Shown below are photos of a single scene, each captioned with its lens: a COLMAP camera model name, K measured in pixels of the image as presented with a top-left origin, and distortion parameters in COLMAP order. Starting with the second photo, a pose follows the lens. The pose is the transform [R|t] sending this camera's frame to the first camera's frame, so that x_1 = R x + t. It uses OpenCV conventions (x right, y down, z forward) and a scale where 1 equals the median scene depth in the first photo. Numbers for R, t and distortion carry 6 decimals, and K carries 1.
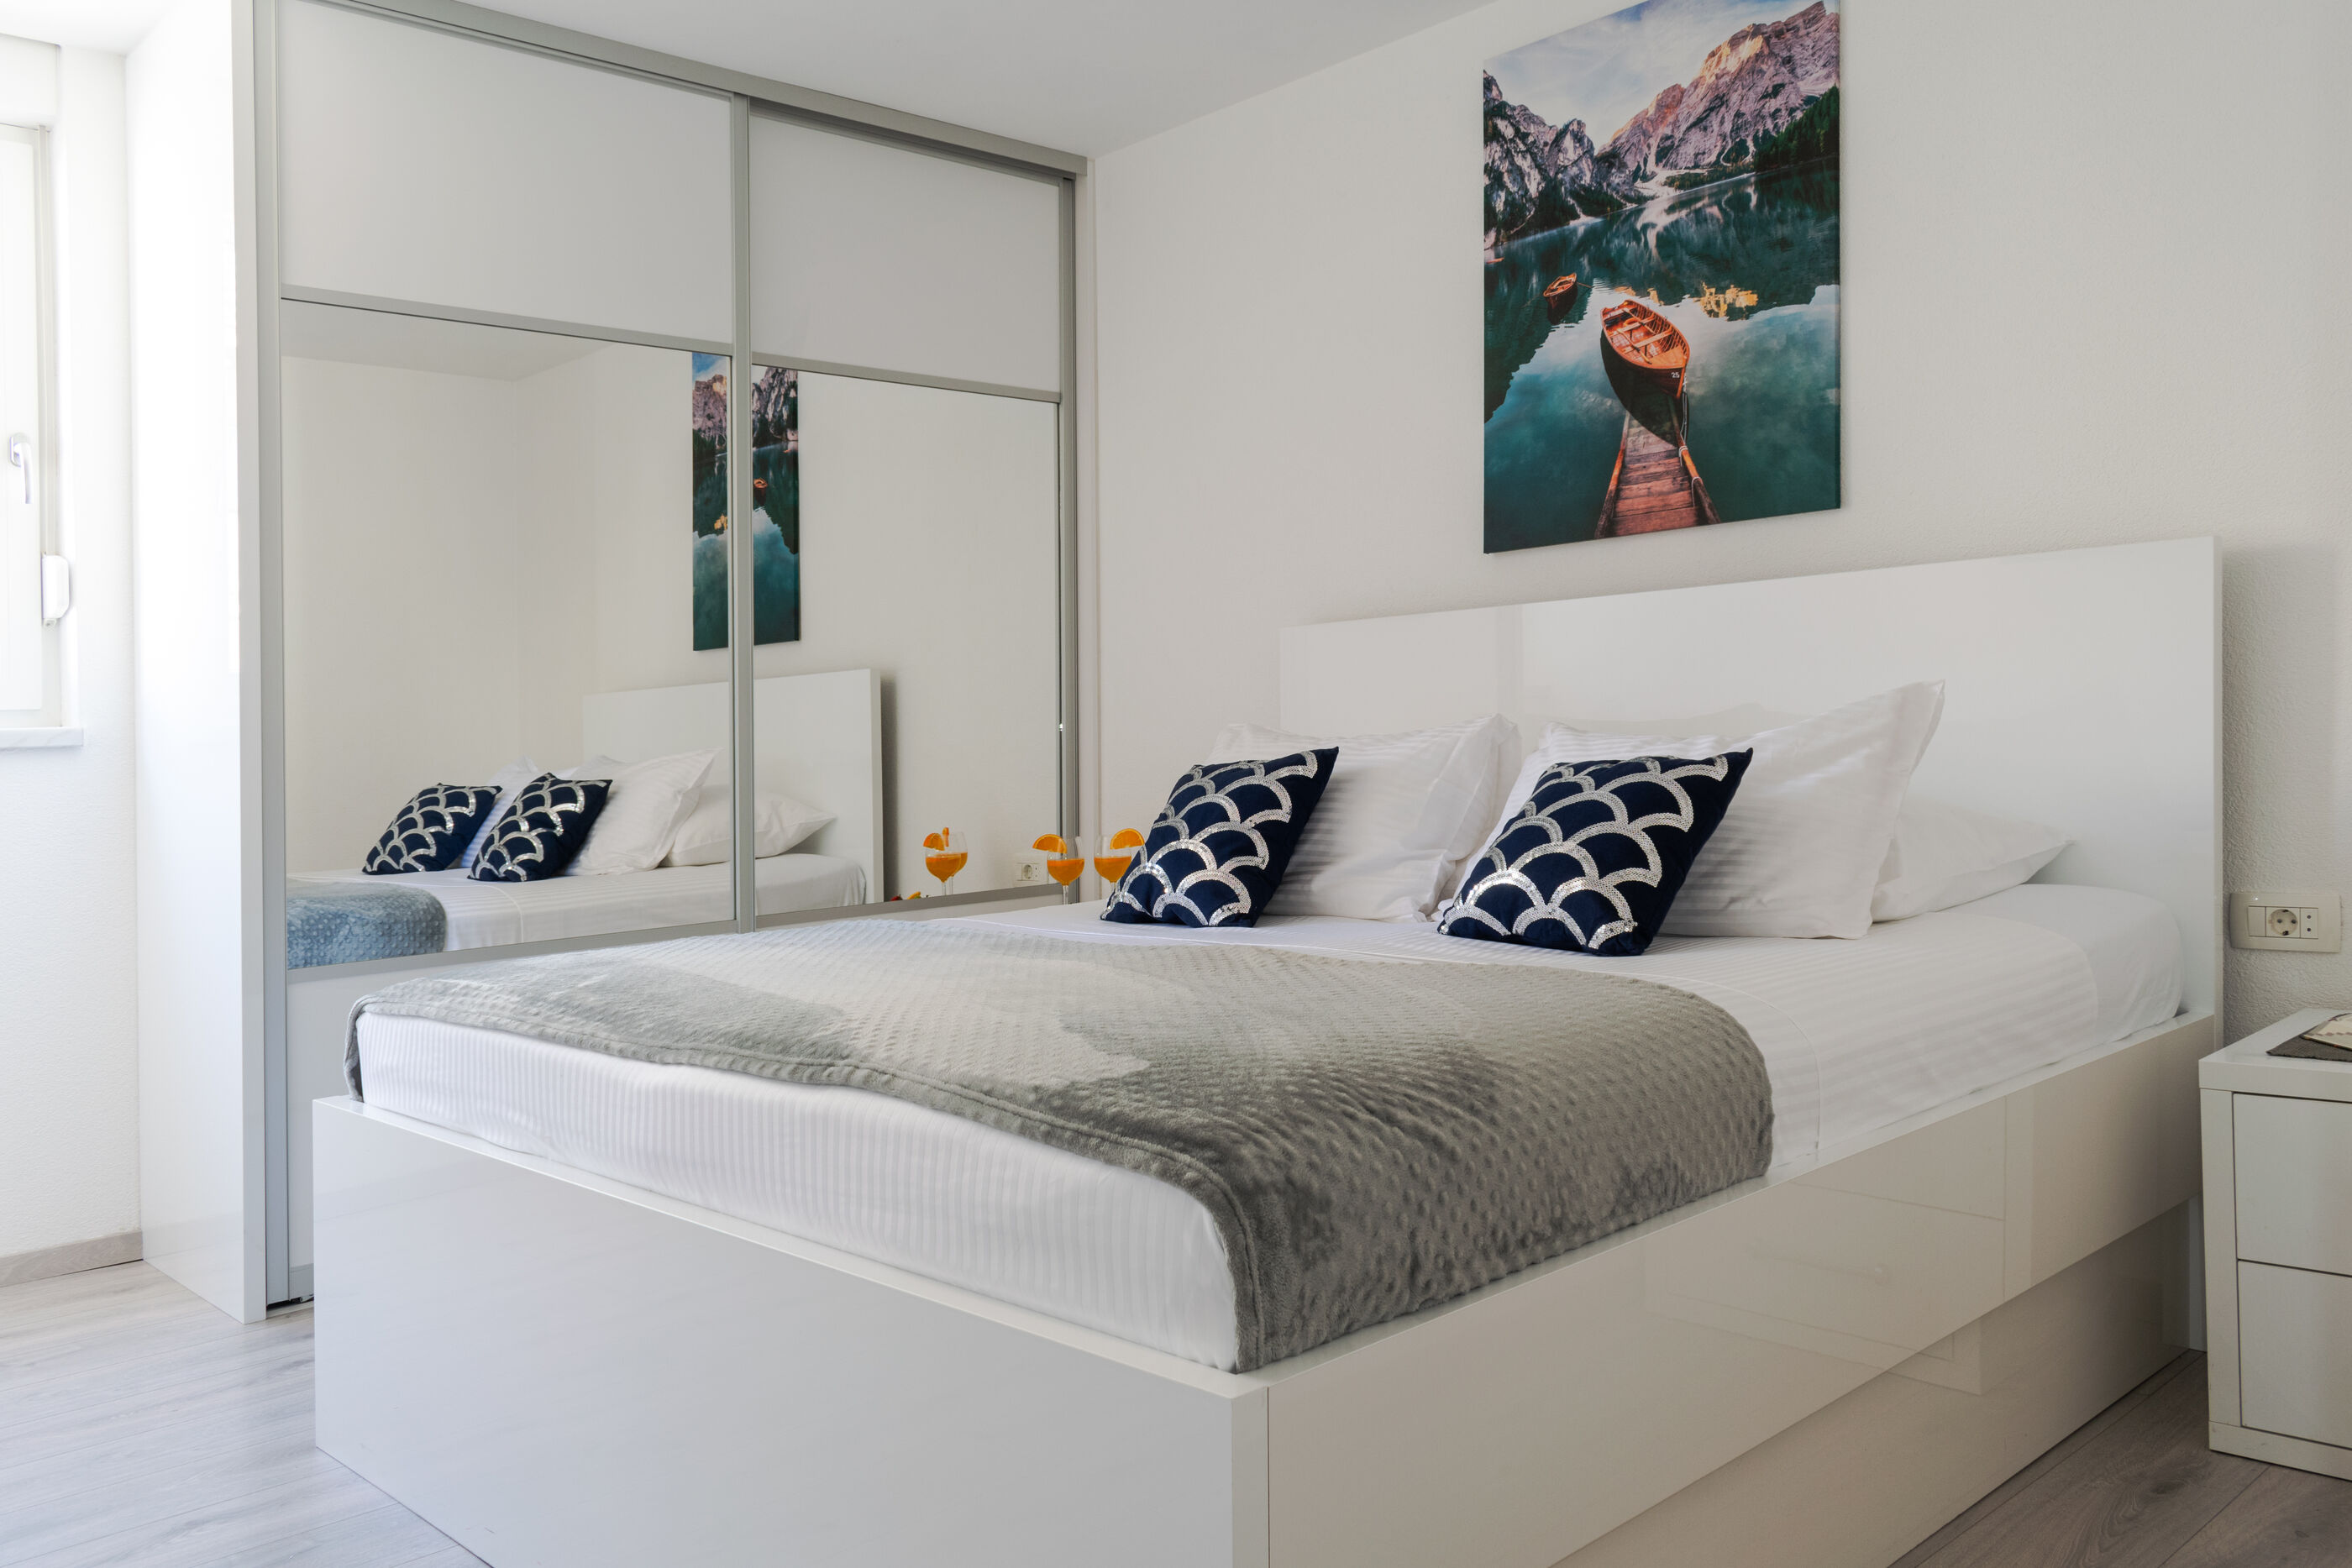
lens RADIAL K [[1806.0, 0, 1203.3], [0, 1806.0, 668.1], [0, 0, 1]] dist [0.010083, -0.003871]
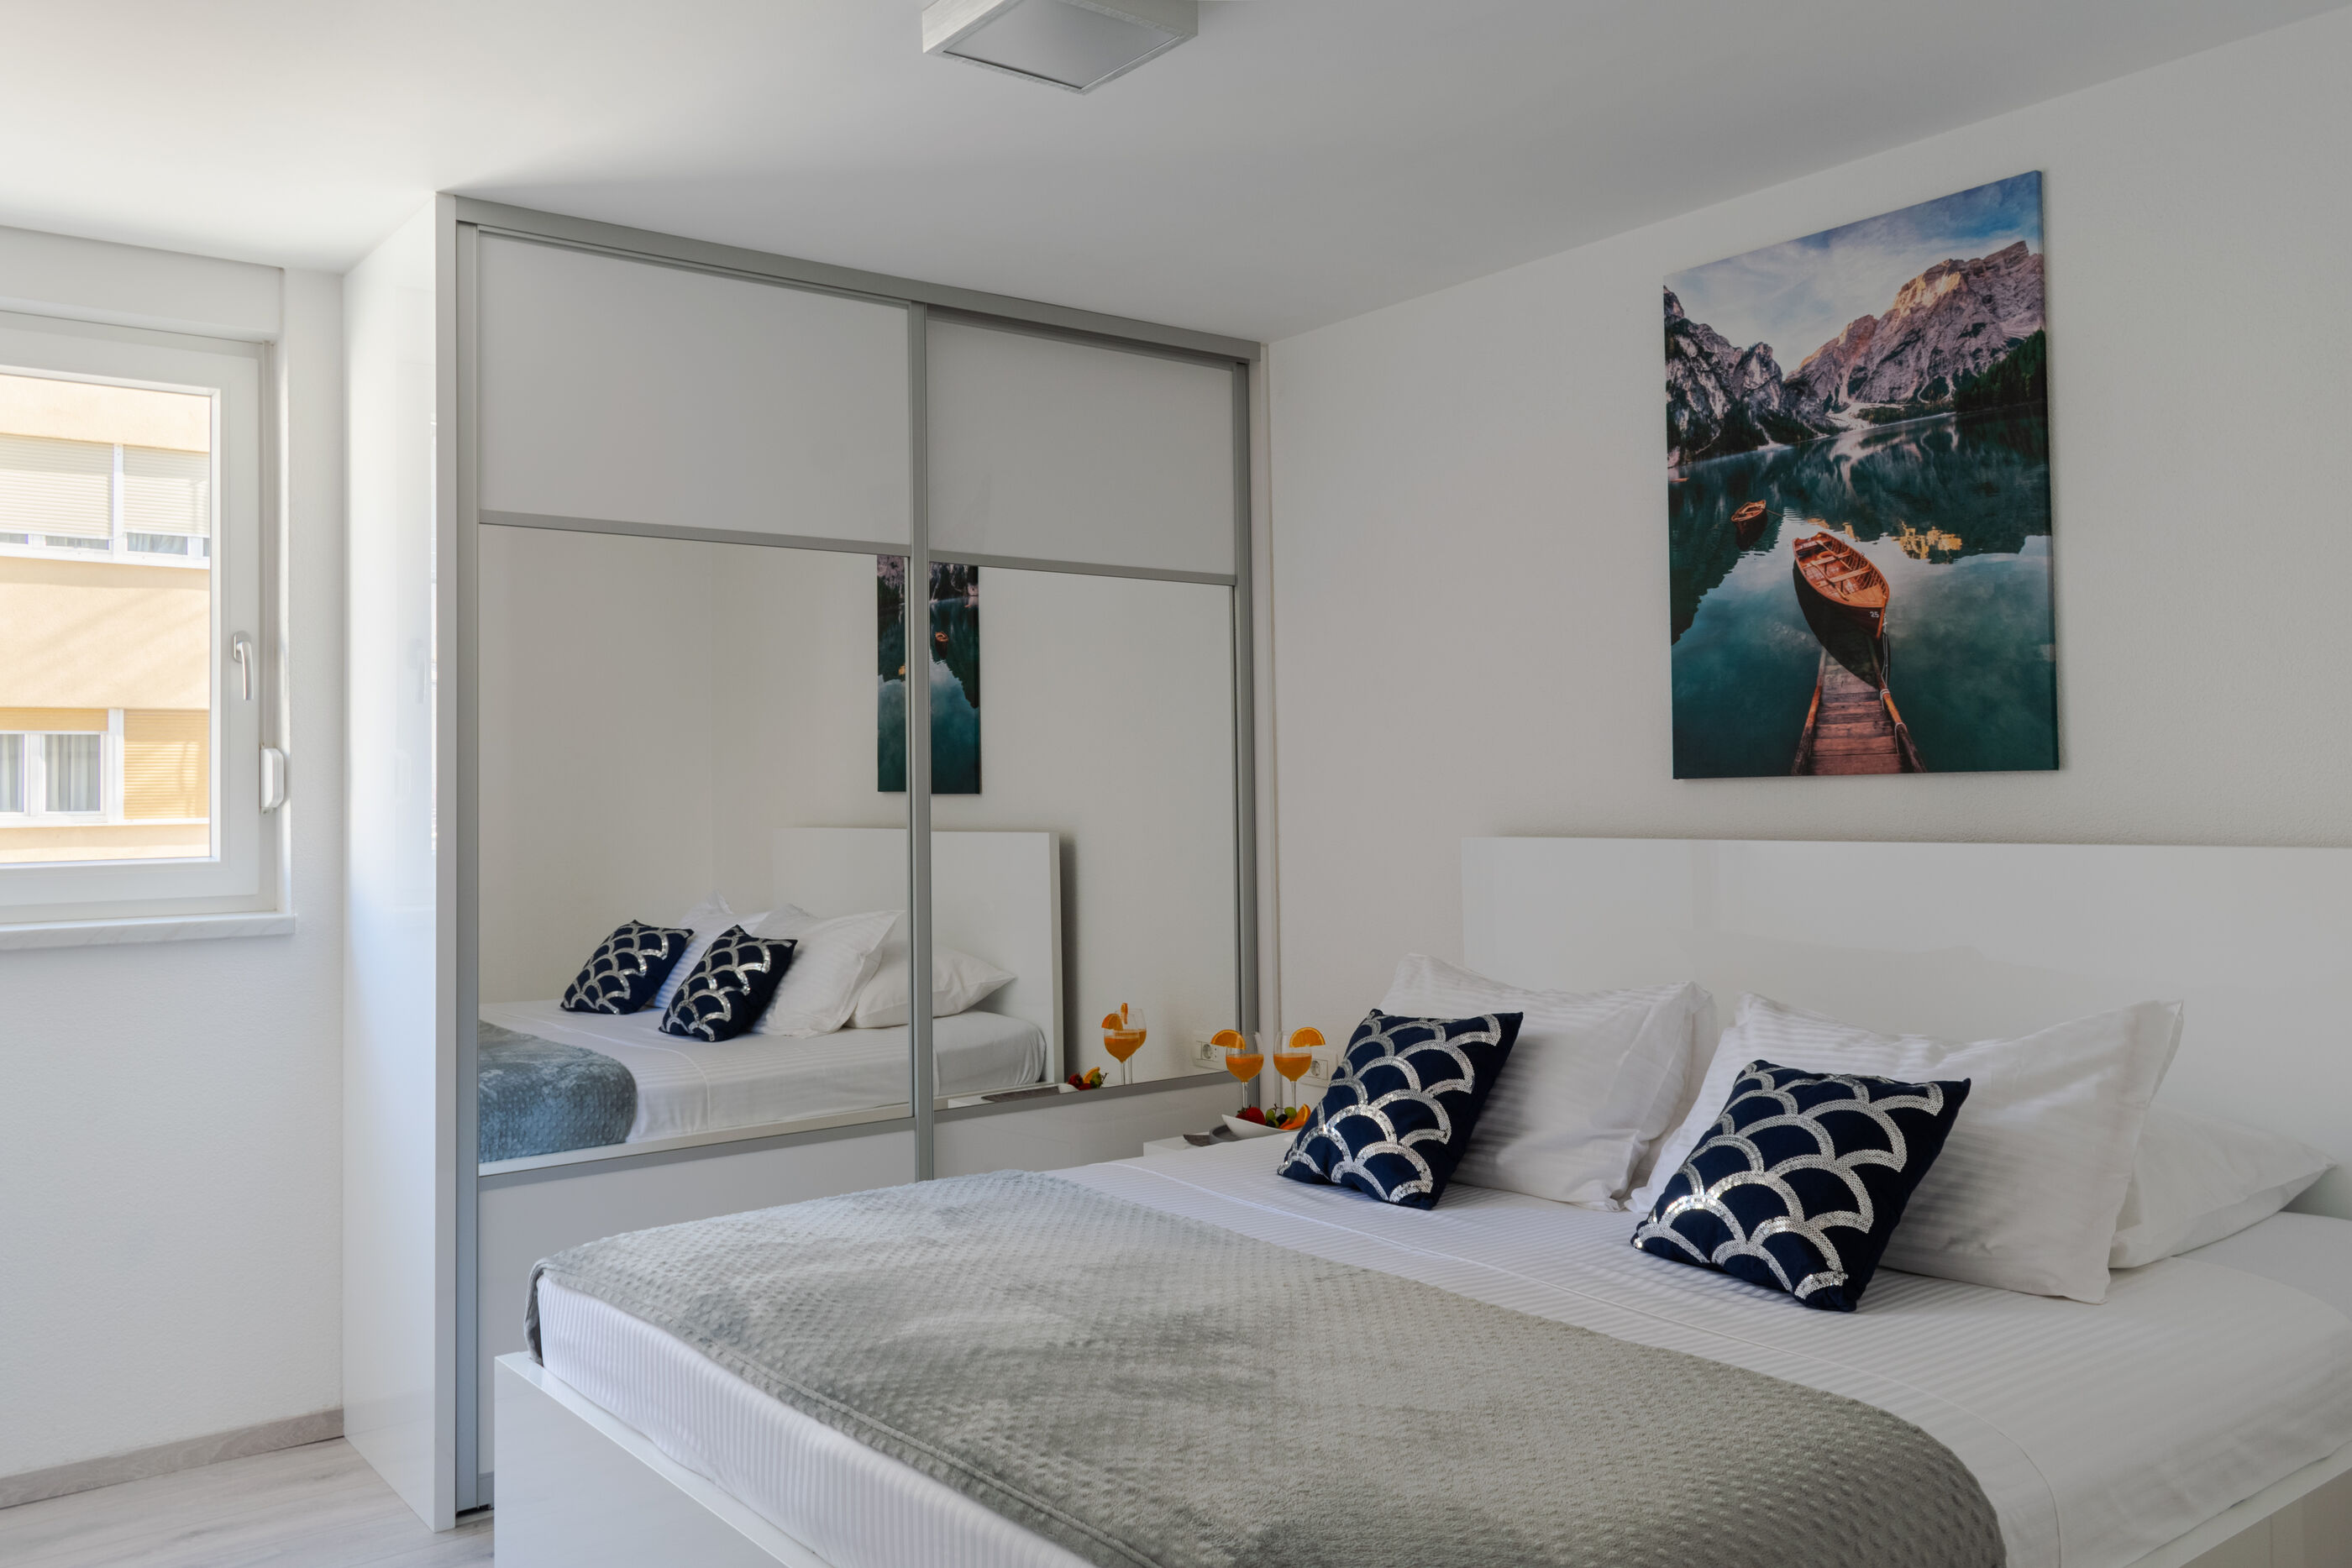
lens RADIAL K [[1806.0, 0, 1223.2], [0, 1806.0, 624.9], [0, 0, 1]] dist [0.010083, -0.003871]
pose [[0.995766, -0.011356, -0.091221, 0.006040], [0.007410, 0.999027, -0.043476, -0.114461], [0.091626, 0.042616, 0.994881, 0.019904]]
